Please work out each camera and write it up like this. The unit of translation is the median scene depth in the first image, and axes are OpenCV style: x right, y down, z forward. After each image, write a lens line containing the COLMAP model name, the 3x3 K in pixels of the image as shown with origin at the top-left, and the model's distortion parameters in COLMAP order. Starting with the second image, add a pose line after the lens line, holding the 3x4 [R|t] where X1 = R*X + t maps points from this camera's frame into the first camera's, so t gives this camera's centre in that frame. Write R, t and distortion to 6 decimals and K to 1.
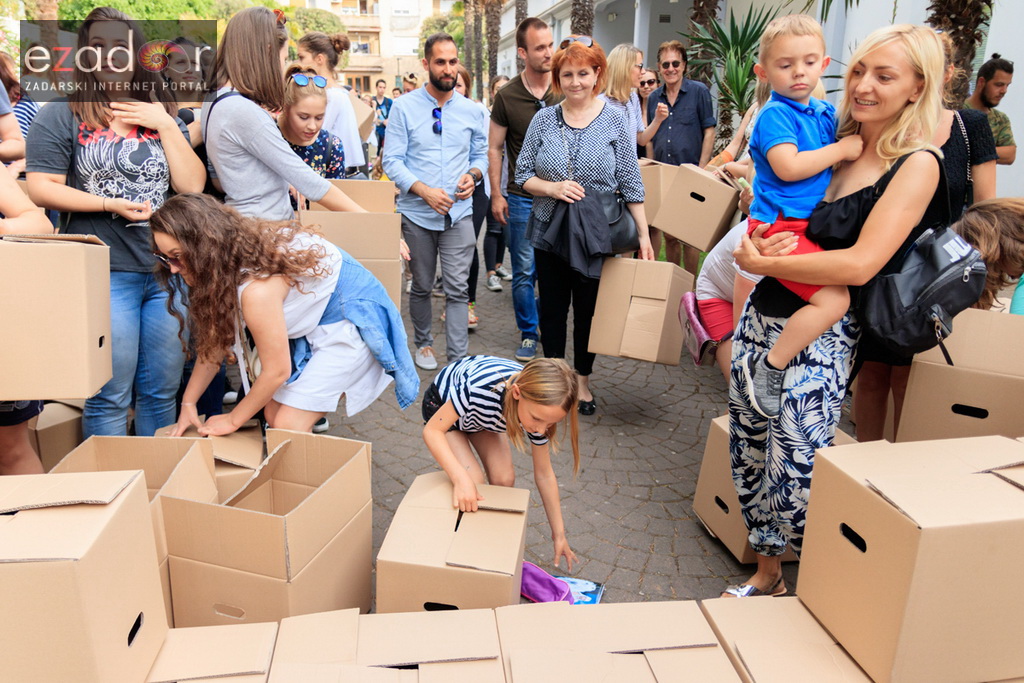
lens RADIAL K [[778.6, 0, 508.3], [0, 778.6, 347.4], [0, 0, 1]] dist [0.010017, -0.014493]
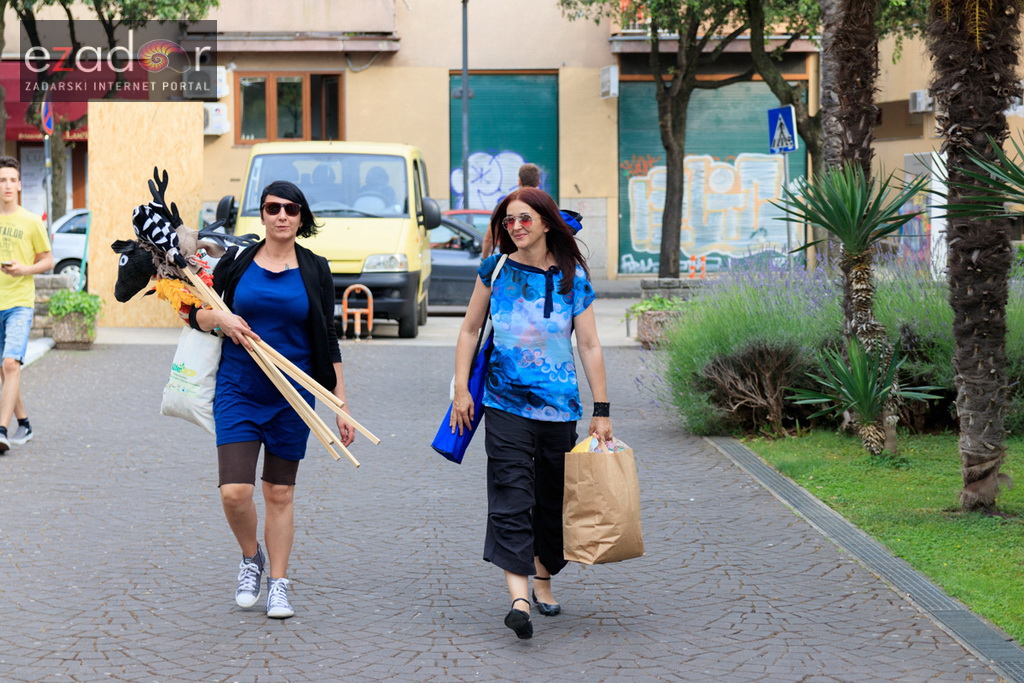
lens RADIAL K [[2375.4, 0, 512.5], [0, 2375.4, 342.1], [0, 0, 1]] dist [0.031425, 0.000000]
pose [[0.995608, -0.003265, -0.093558, -0.164653], [-0.016594, 0.977411, -0.210693, -0.330172], [0.092133, 0.211320, 0.973065, 0.903416]]
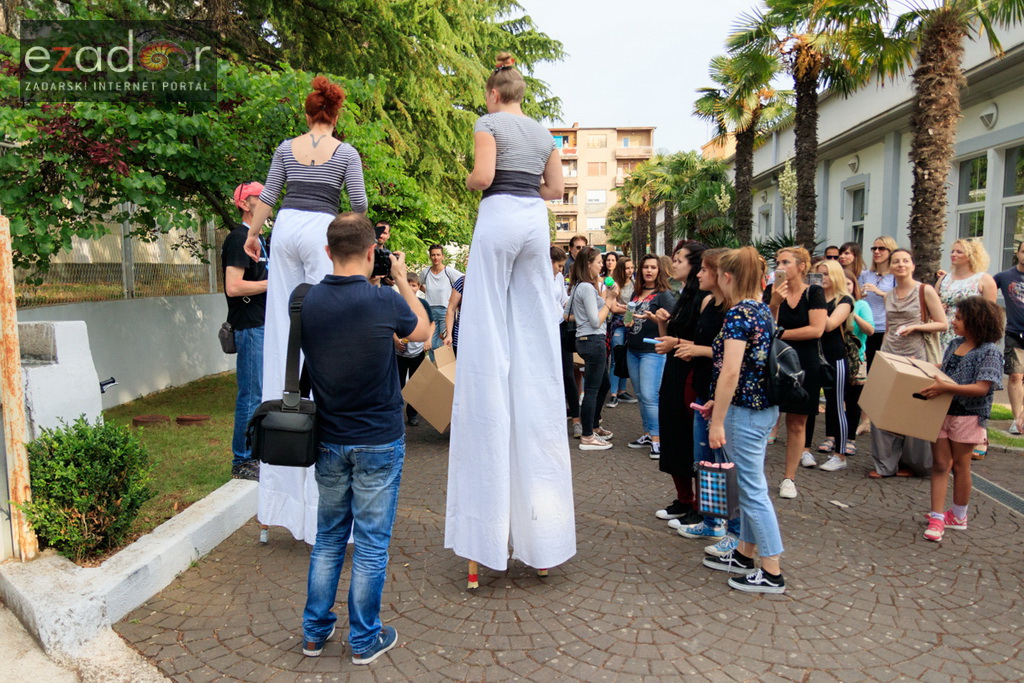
lens RADIAL K [[778.6, 0, 506.1], [0, 778.6, 344.1], [0, 0, 1]] dist [0.010017, -0.014493]
pose [[0.972304, 0.008913, -0.233548, 0.091023], [-0.055068, 0.979875, -0.191867, 0.221812], [0.227138, 0.199414, 0.953227, -0.737250]]
